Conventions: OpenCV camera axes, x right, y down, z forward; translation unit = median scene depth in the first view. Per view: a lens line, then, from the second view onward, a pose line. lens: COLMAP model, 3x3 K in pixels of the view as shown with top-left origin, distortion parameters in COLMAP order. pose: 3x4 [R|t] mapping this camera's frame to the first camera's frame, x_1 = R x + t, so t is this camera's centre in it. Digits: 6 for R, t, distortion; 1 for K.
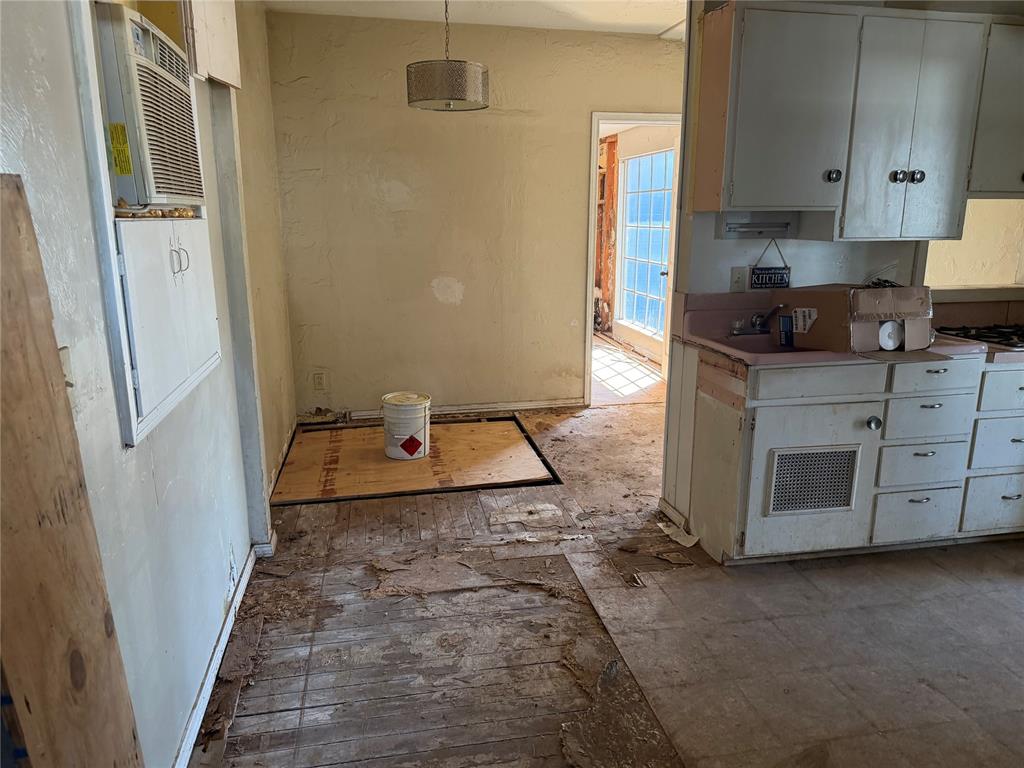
lens RADIAL K [[724.1, 0, 512.0], [0, 724.1, 384.0], [0, 0, 1]] dist [0.085675, -0.115587]
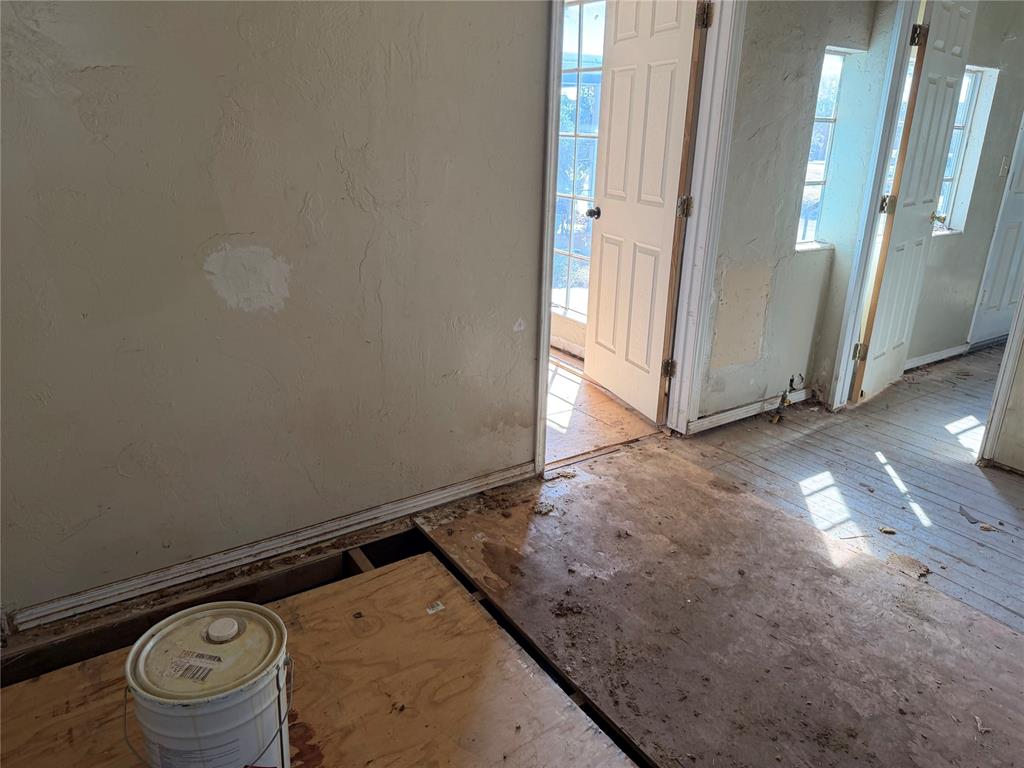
lens RADIAL K [[724.1, 0, 512.0], [0, 724.1, 384.0], [0, 0, 1]] dist [0.085675, -0.115587]
pose [[0.920660, -0.114261, 0.373268, -0.112140], [0.067478, 0.988391, 0.136124, -0.116448], [-0.384489, -0.100137, 0.917682, 0.567122]]
